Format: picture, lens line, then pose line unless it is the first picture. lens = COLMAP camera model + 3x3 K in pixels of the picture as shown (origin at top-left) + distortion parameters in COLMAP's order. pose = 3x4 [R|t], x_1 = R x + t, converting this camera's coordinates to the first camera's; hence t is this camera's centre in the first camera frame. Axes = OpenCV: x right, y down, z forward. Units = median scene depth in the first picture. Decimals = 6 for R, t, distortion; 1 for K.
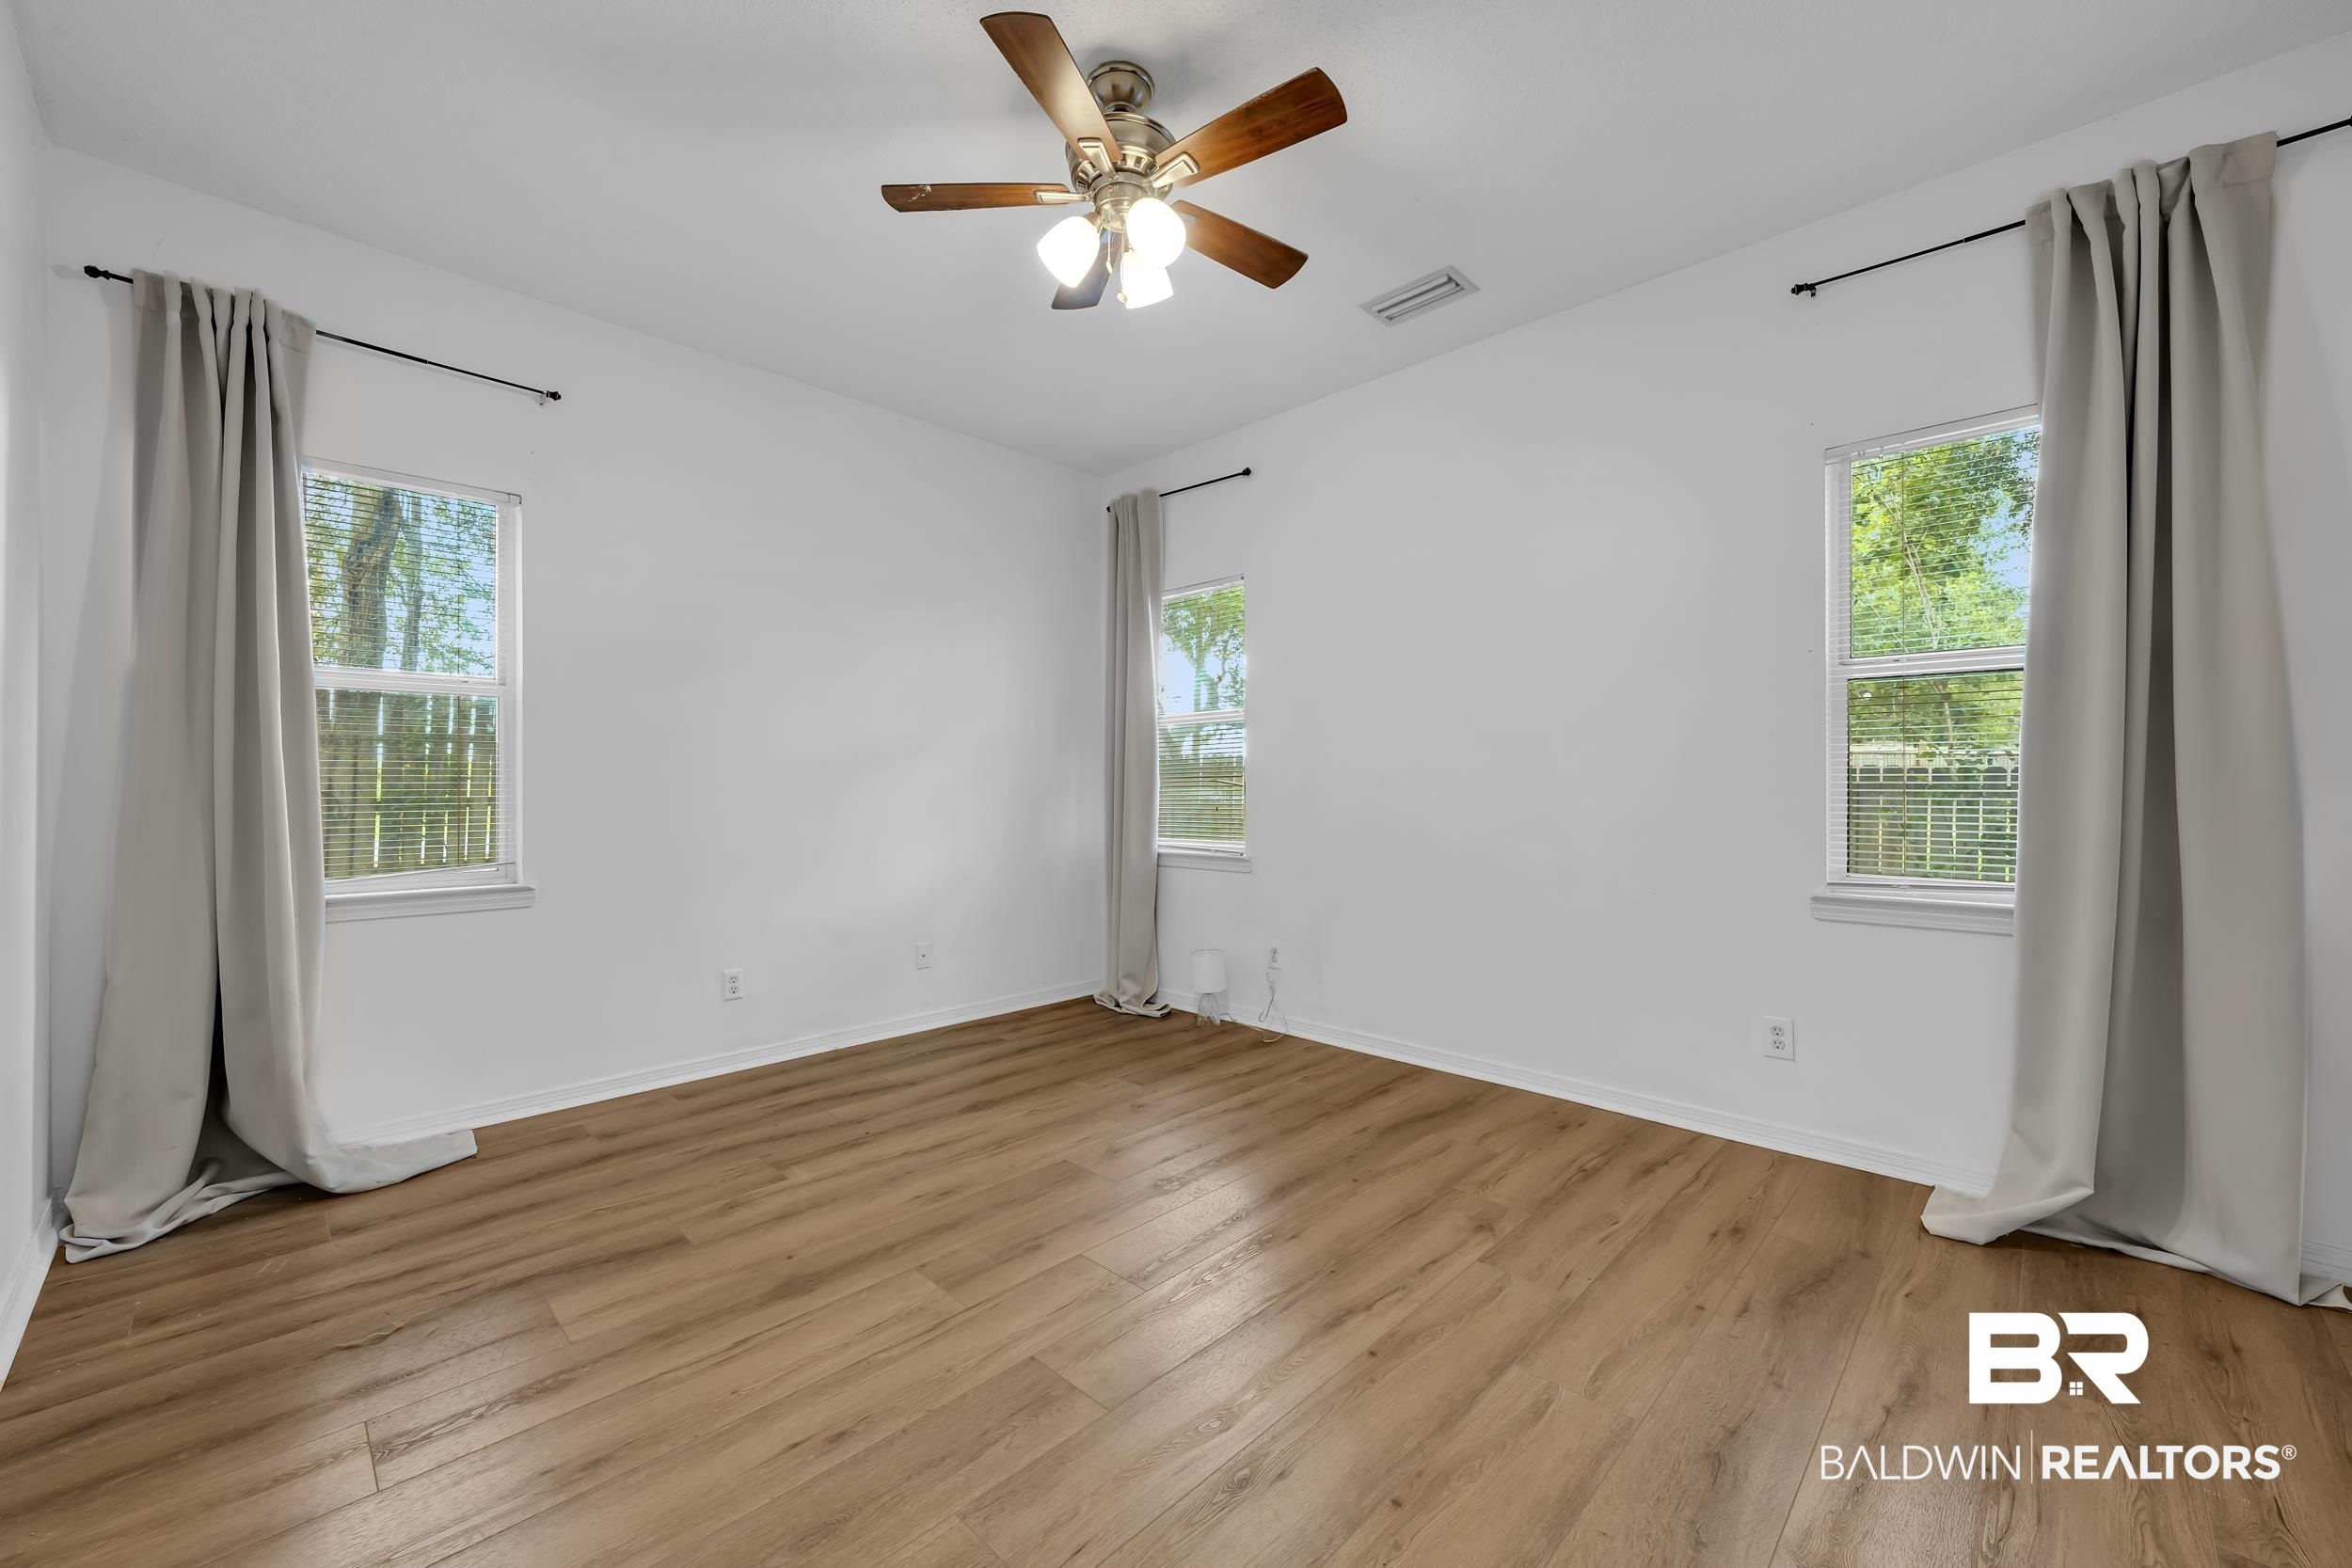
lens RADIAL K [[904.4, 0, 1180.3], [0, 904.4, 788.5], [0, 0, 1]] dist [0.000023, -0.000006]
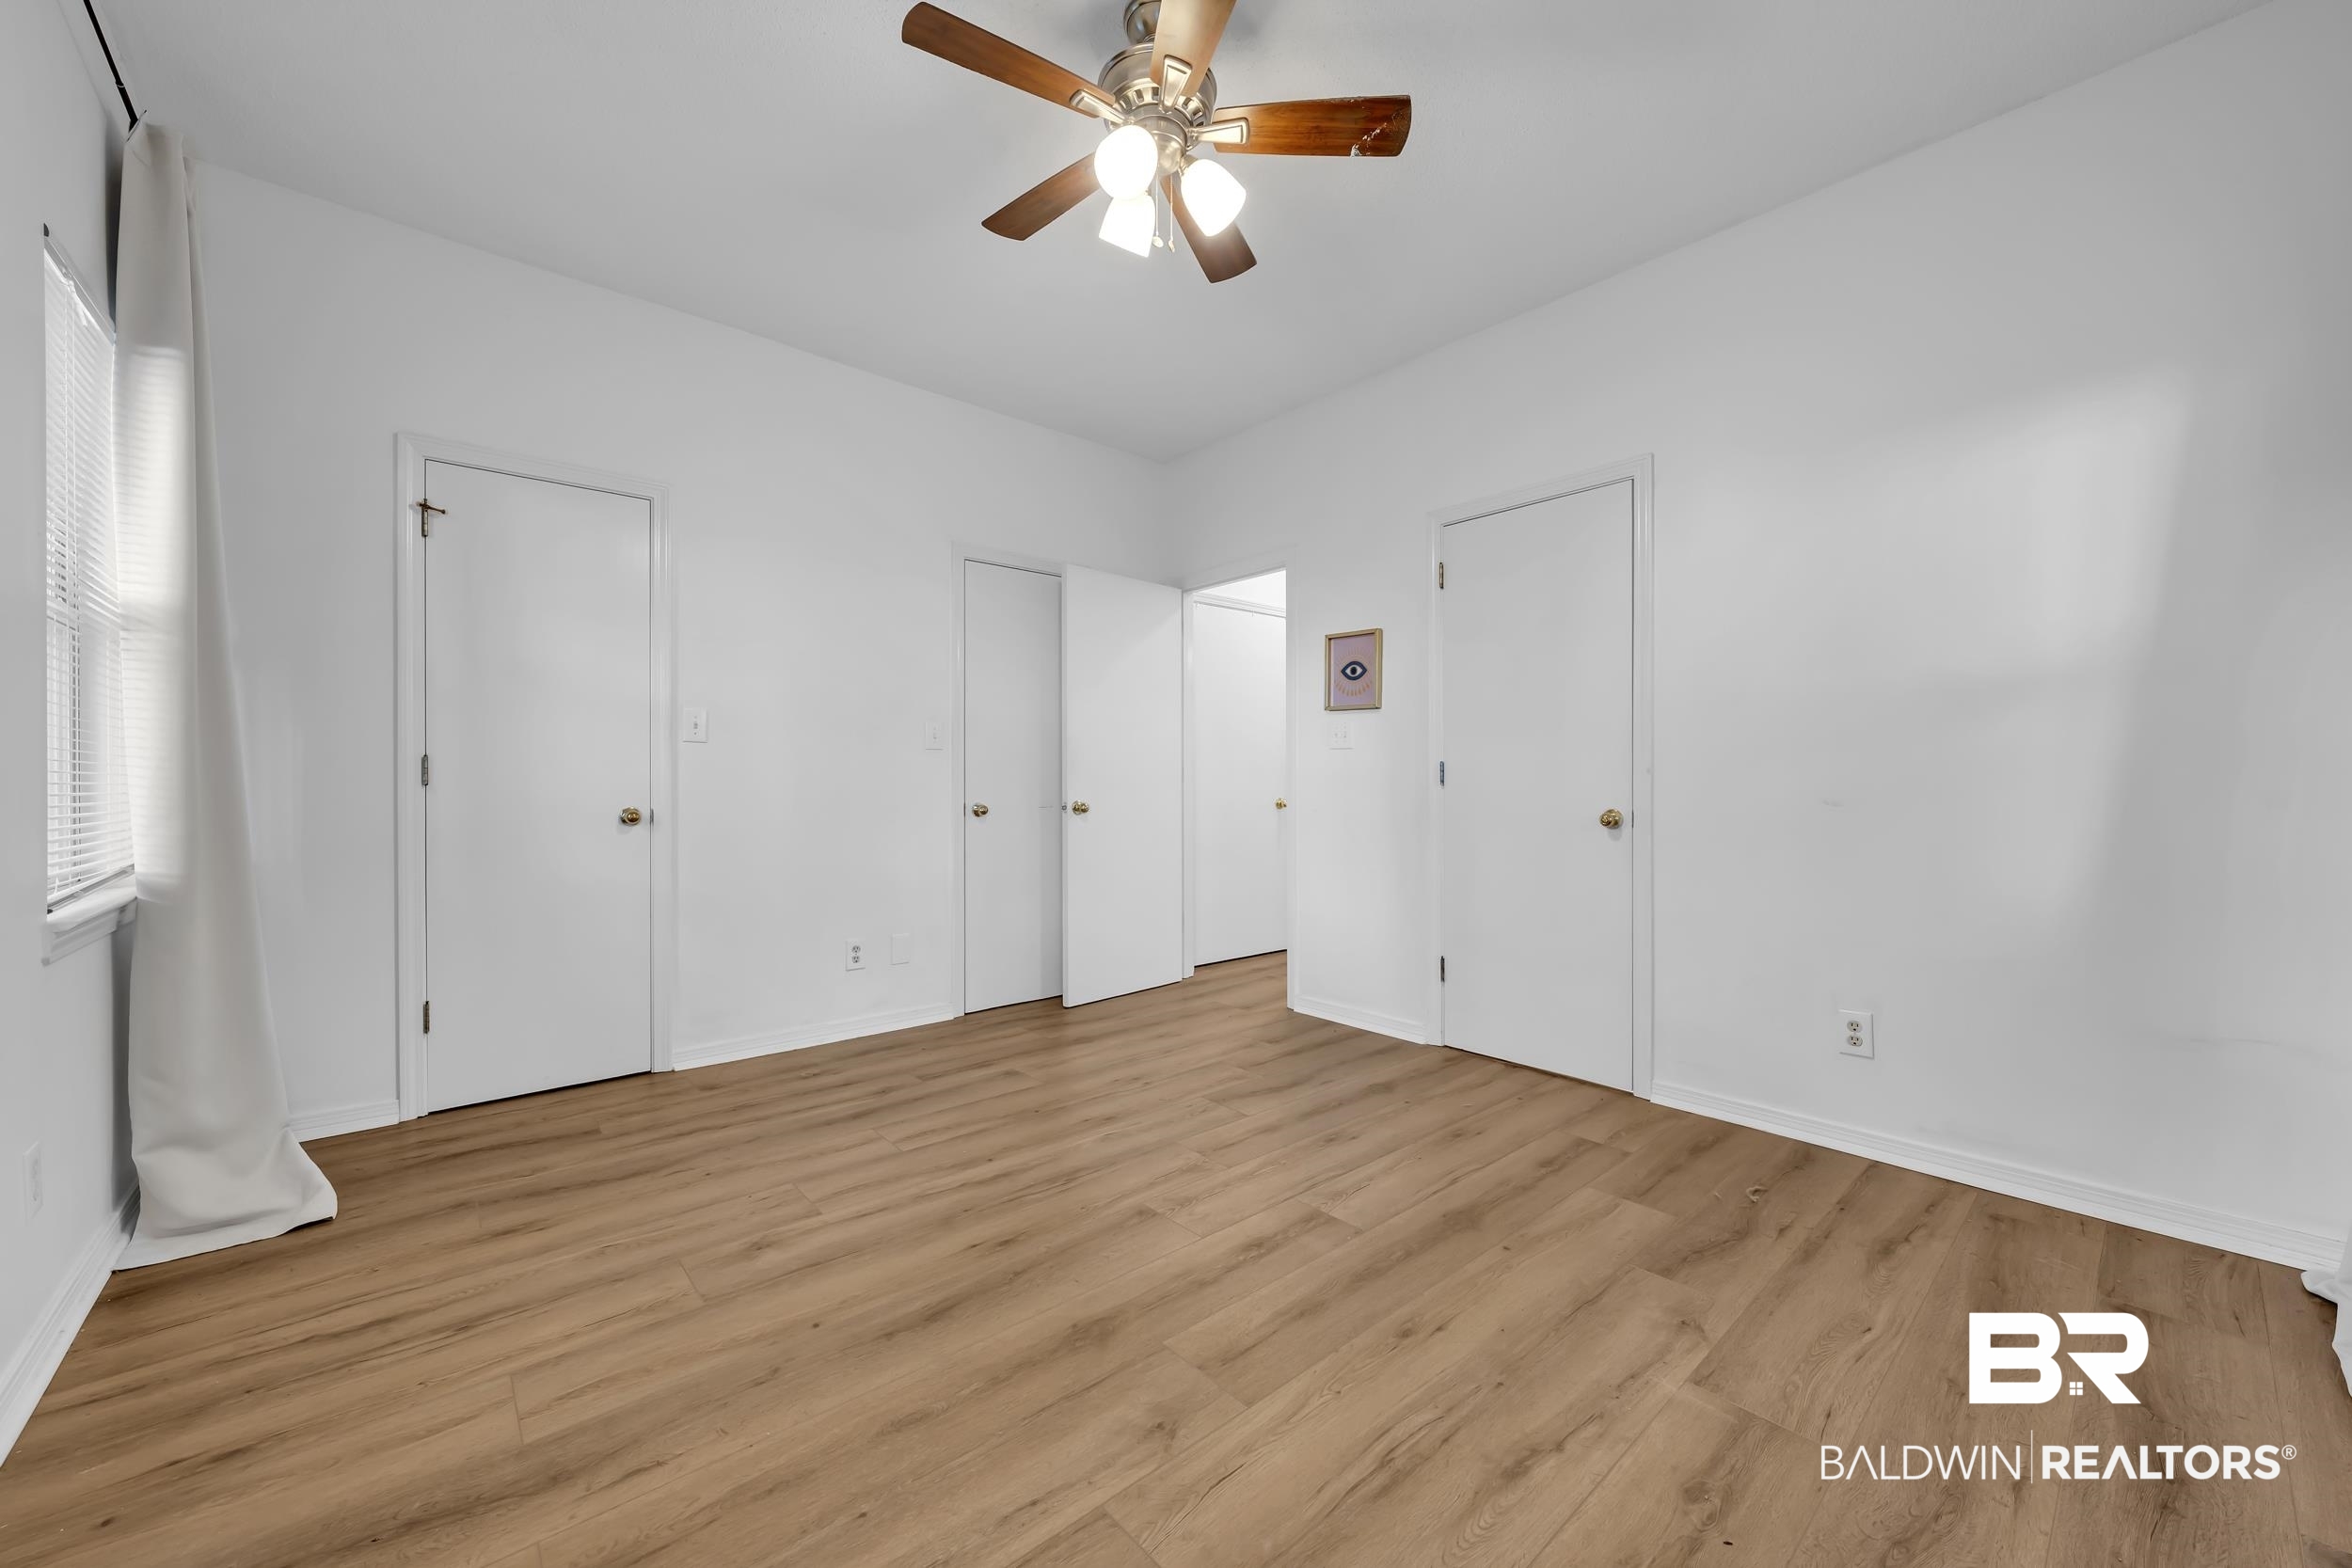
lens RADIAL K [[904.4, 0, 1173.1], [0, 904.4, 786.2], [0, 0, 1]] dist [0.000023, -0.000006]
pose [[-0.996305, 0.000870, 0.085883, -0.151582], [0.001131, 0.999995, 0.002987, 0.024124], [-0.085880, 0.003073, -0.996301, 1.842691]]
